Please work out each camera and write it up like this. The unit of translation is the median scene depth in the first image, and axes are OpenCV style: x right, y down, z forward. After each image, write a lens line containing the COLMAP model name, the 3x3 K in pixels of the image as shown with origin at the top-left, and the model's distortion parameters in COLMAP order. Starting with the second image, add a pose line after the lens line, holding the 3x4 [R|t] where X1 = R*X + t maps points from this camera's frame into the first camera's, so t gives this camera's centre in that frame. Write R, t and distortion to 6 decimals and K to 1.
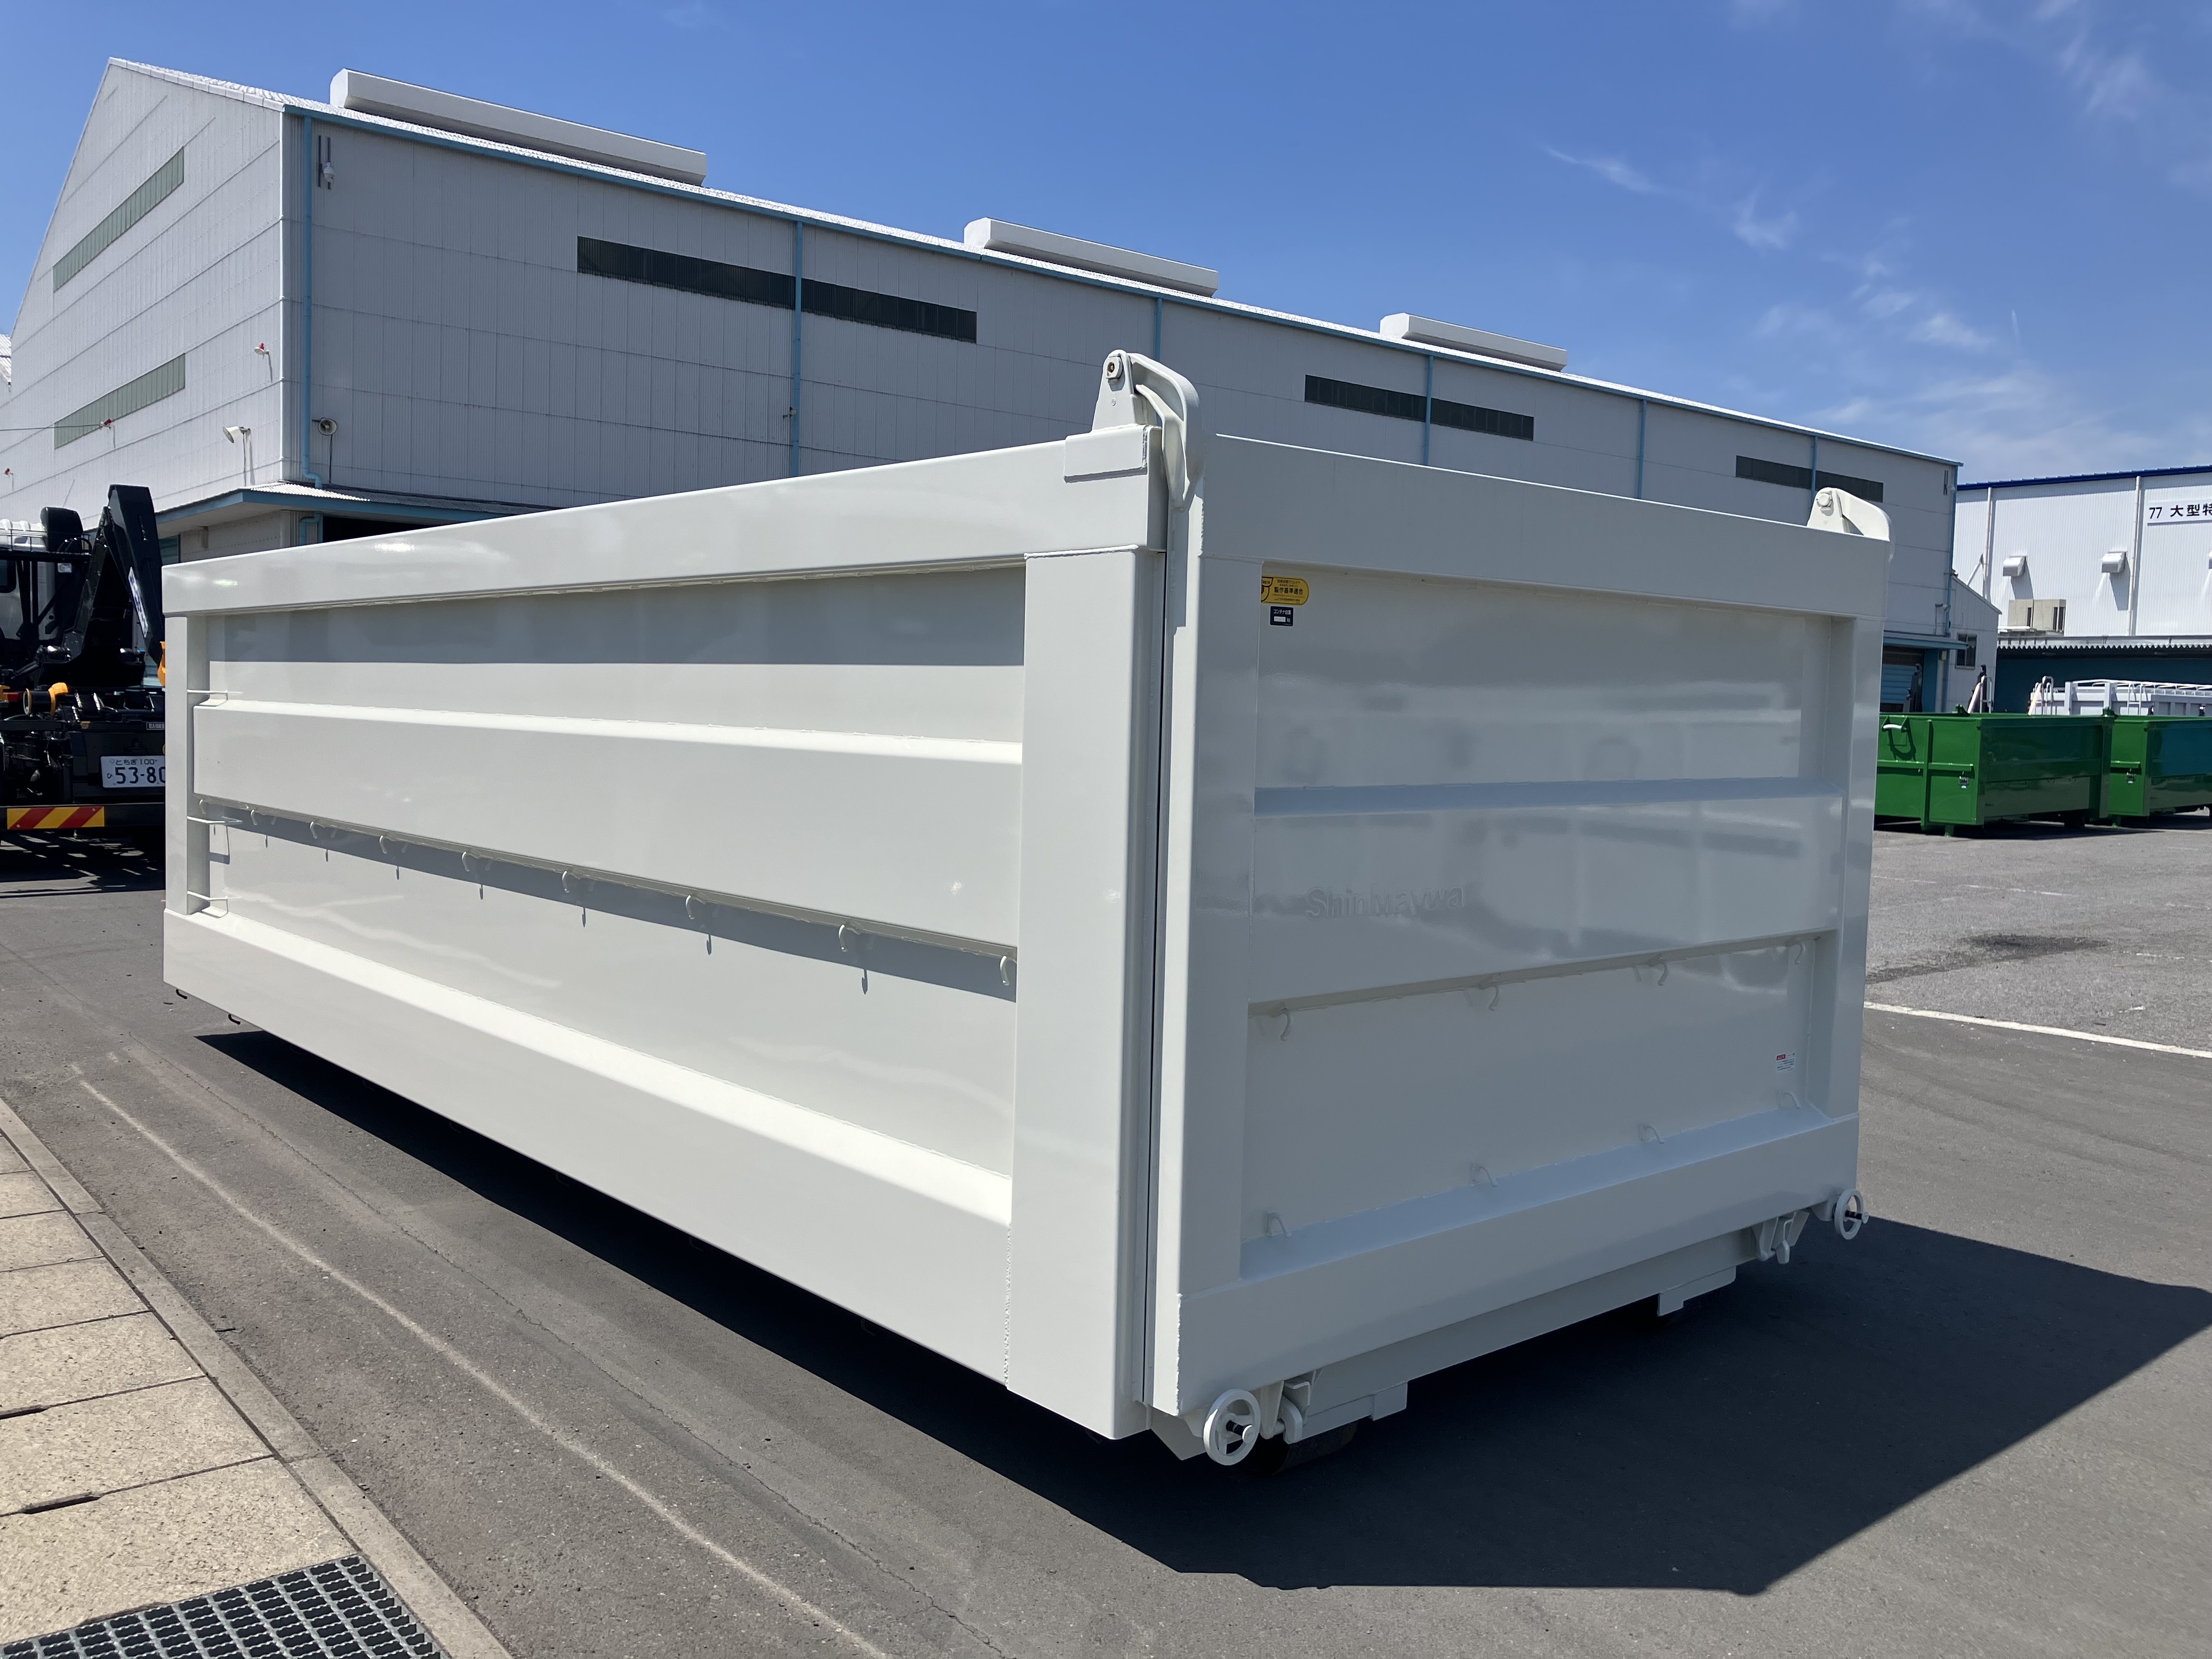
lens RADIAL K [[1817.9, 0, 1106.0], [0, 1817.9, 829.5], [0, 0, 1]] dist [0.019551, -0.006196]
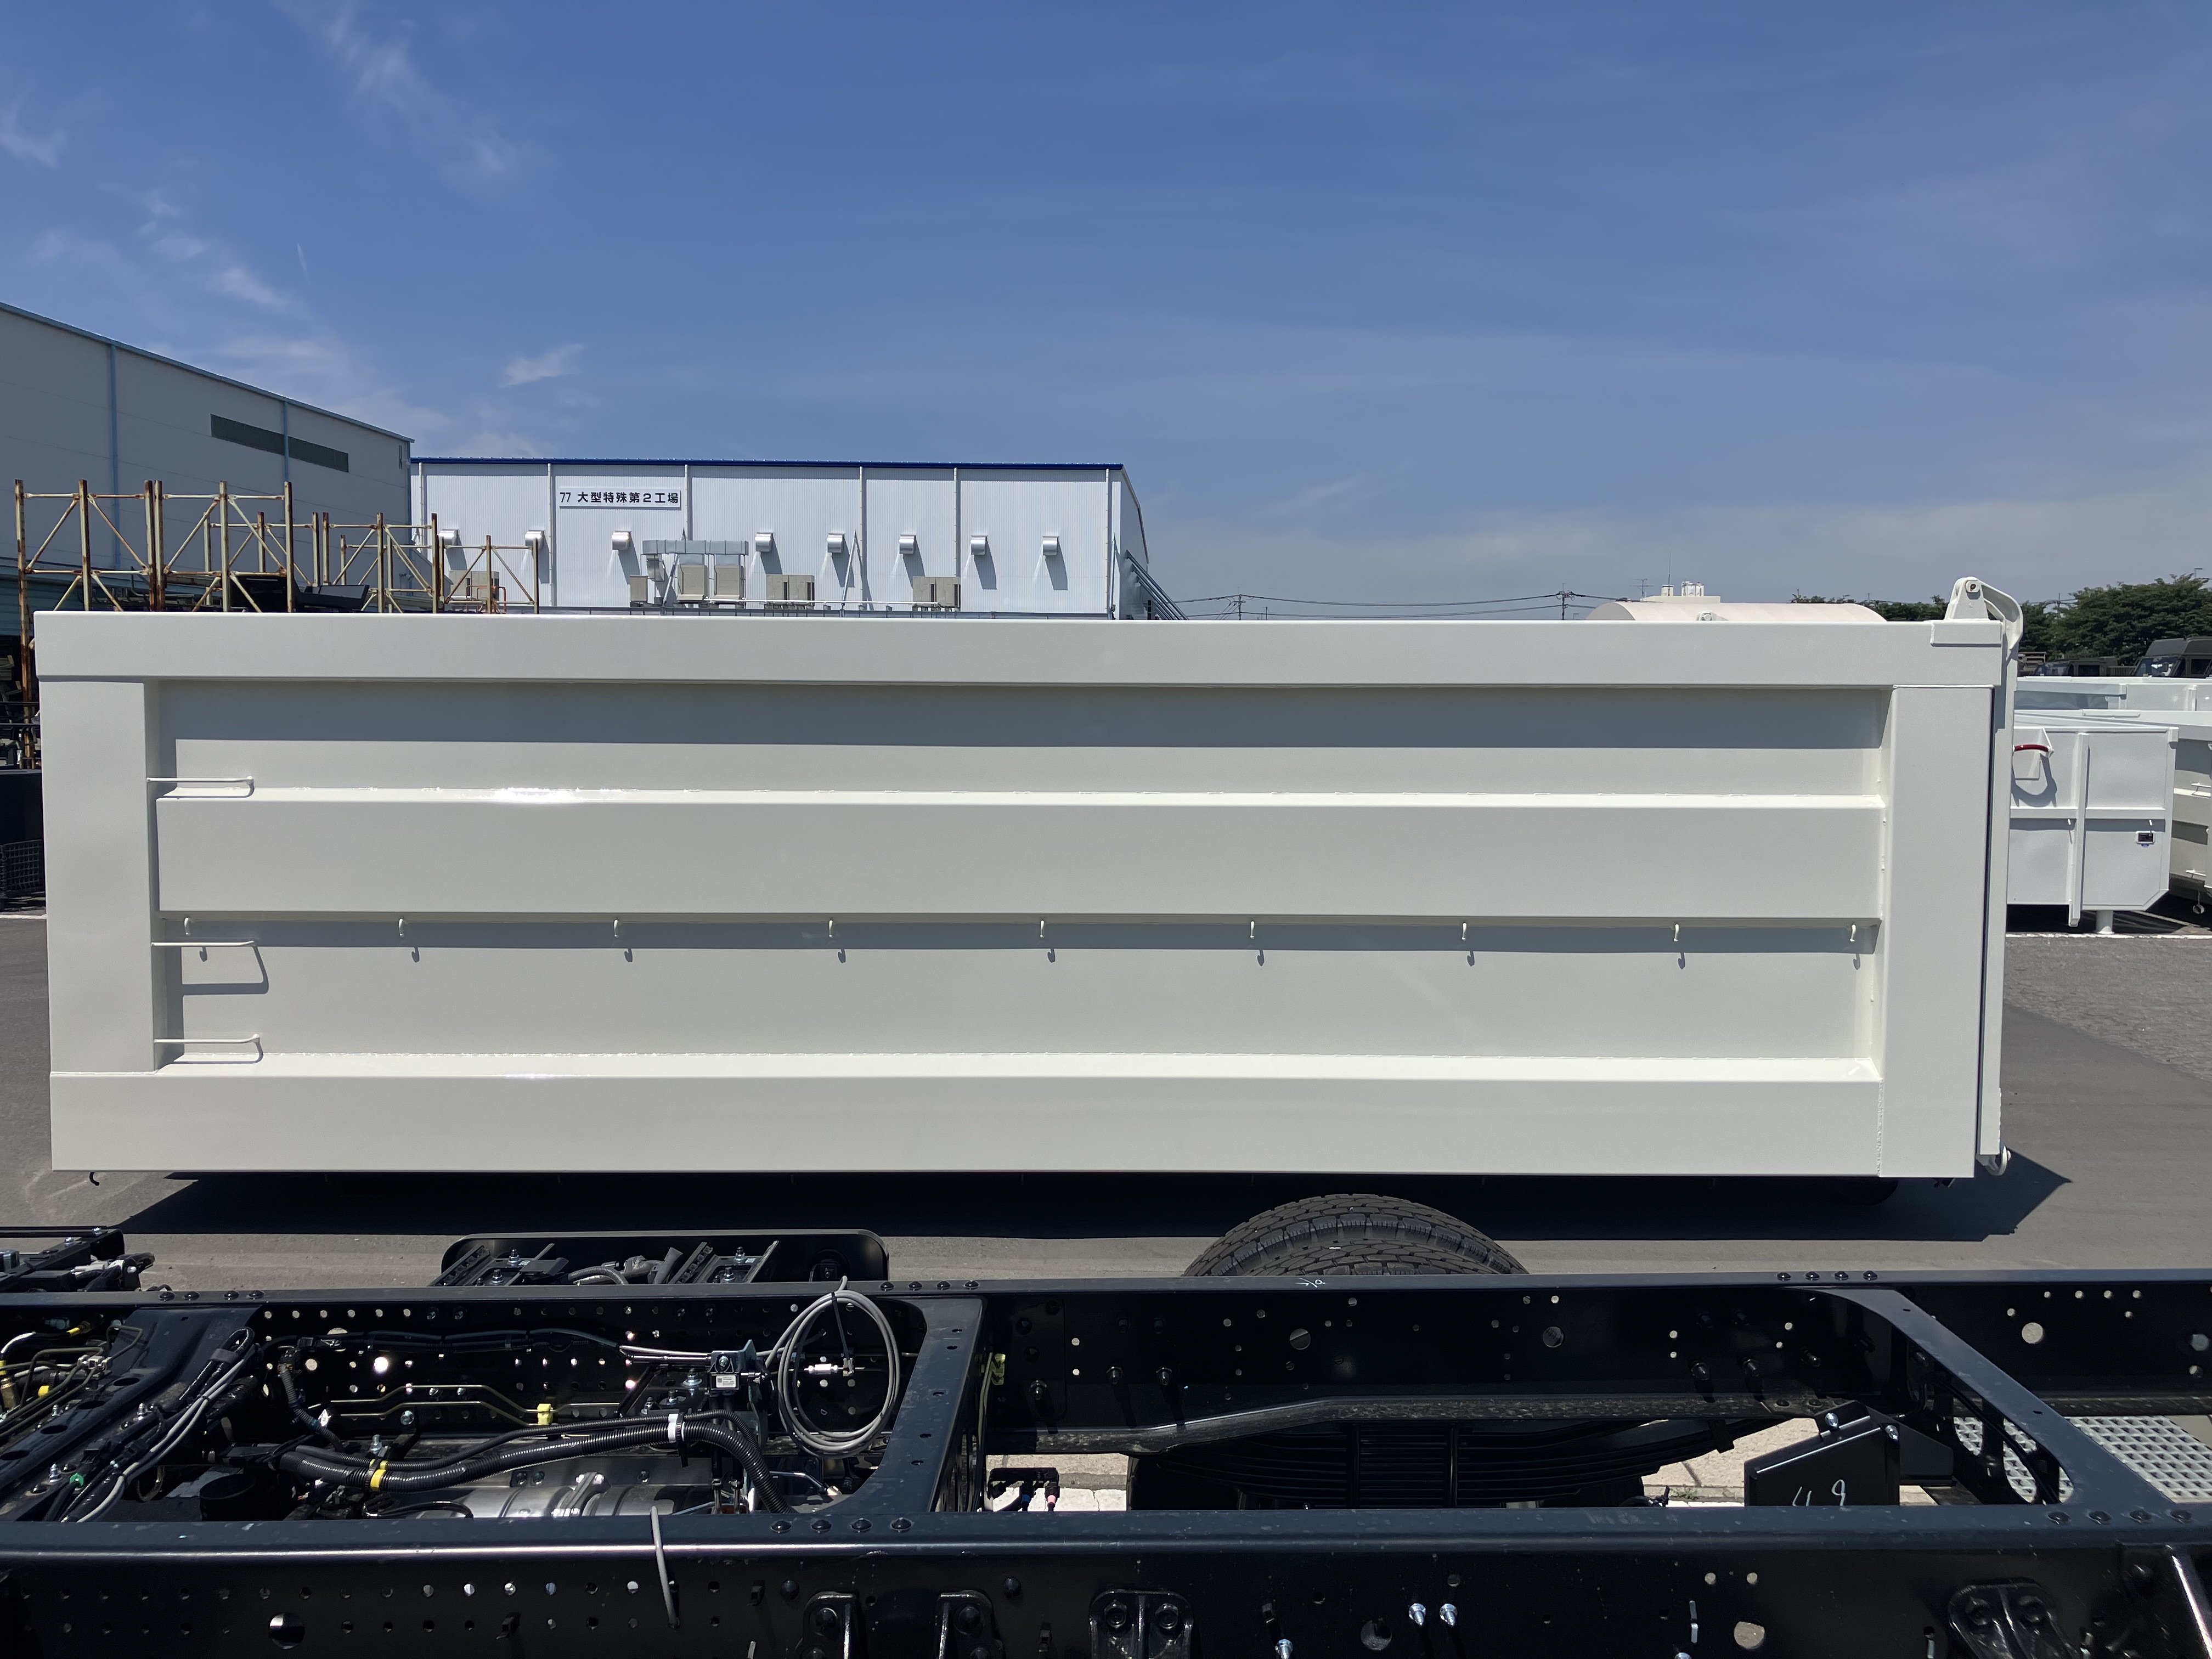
lens RADIAL K [[1817.9, 0, 1106.0], [0, 1817.9, 829.5], [0, 0, 1]] dist [0.019551, -0.006196]
pose [[0.654322, -0.080967, 0.751869, -1.063900], [0.064388, 0.996606, 0.051288, -0.089072], [-0.753470, 0.014853, 0.657315, 0.251753]]
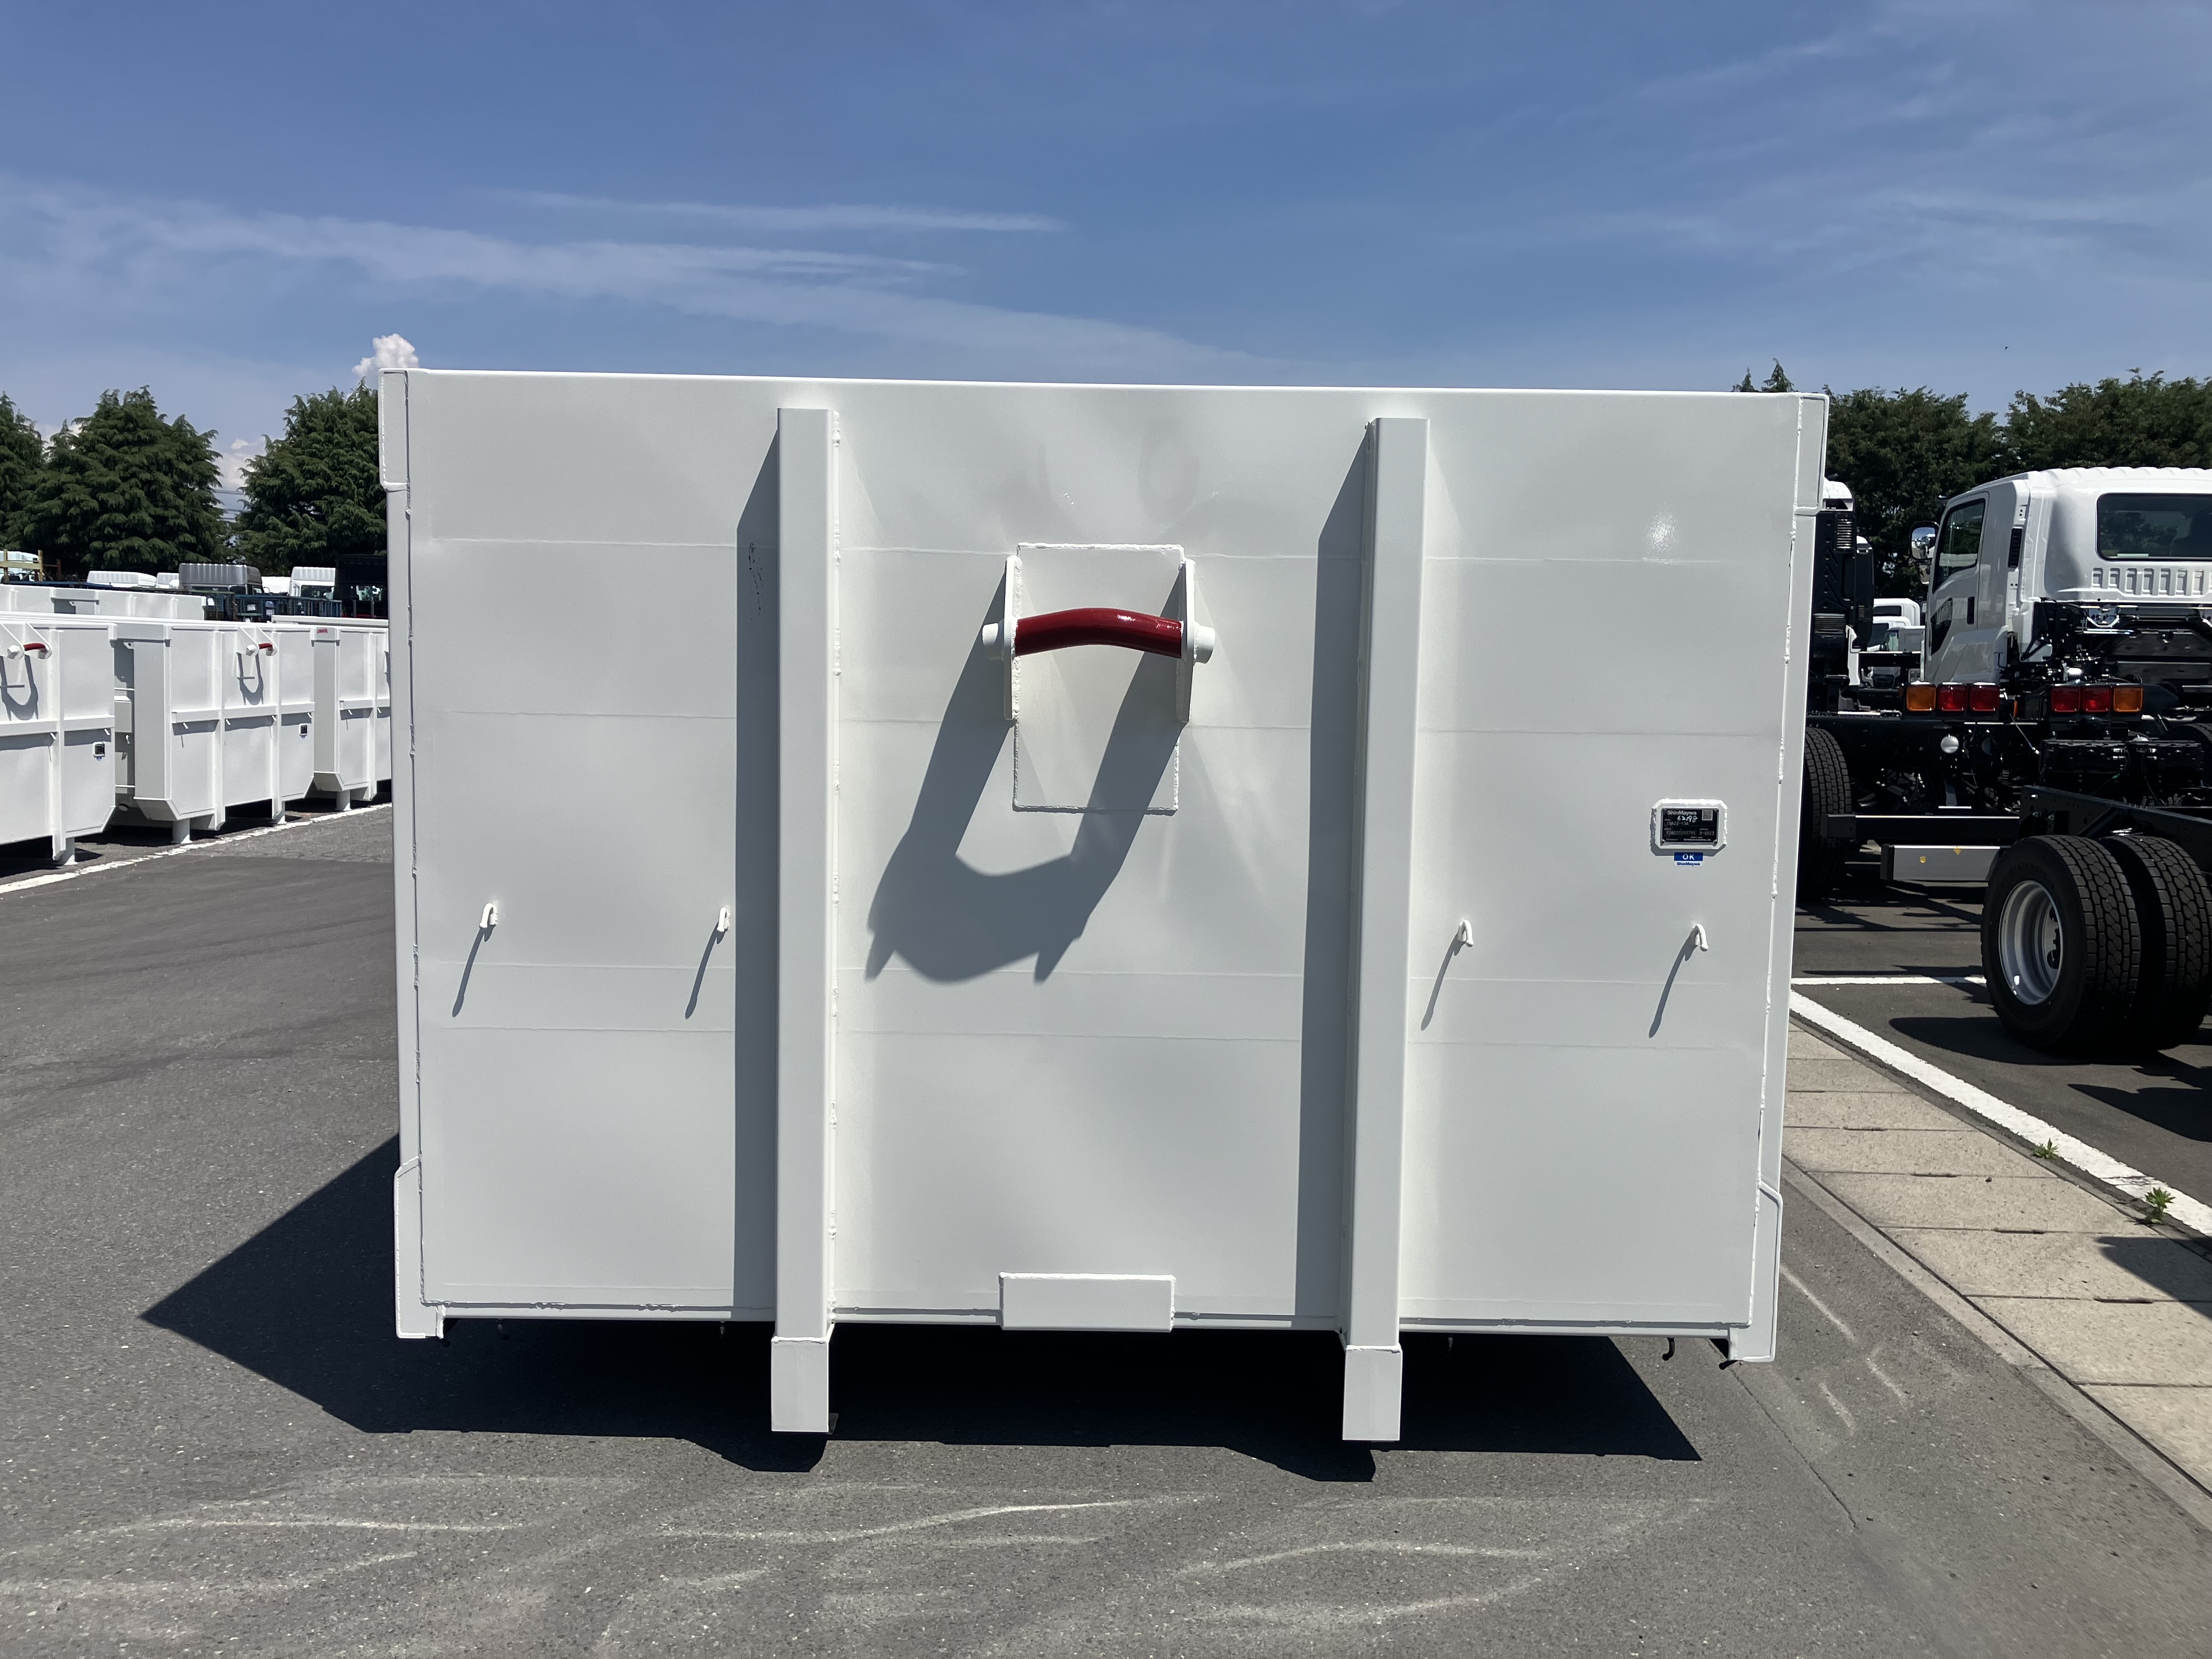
lens RADIAL K [[1817.9, 0, 1106.0], [0, 1817.9, 829.5], [0, 0, 1]] dist [0.019551, -0.006196]
pose [[-0.757216, -0.106921, 0.644353, -0.728654], [0.004428, 0.985648, 0.168757, -0.173723], [-0.653149, 0.130639, -0.745875, 2.279931]]
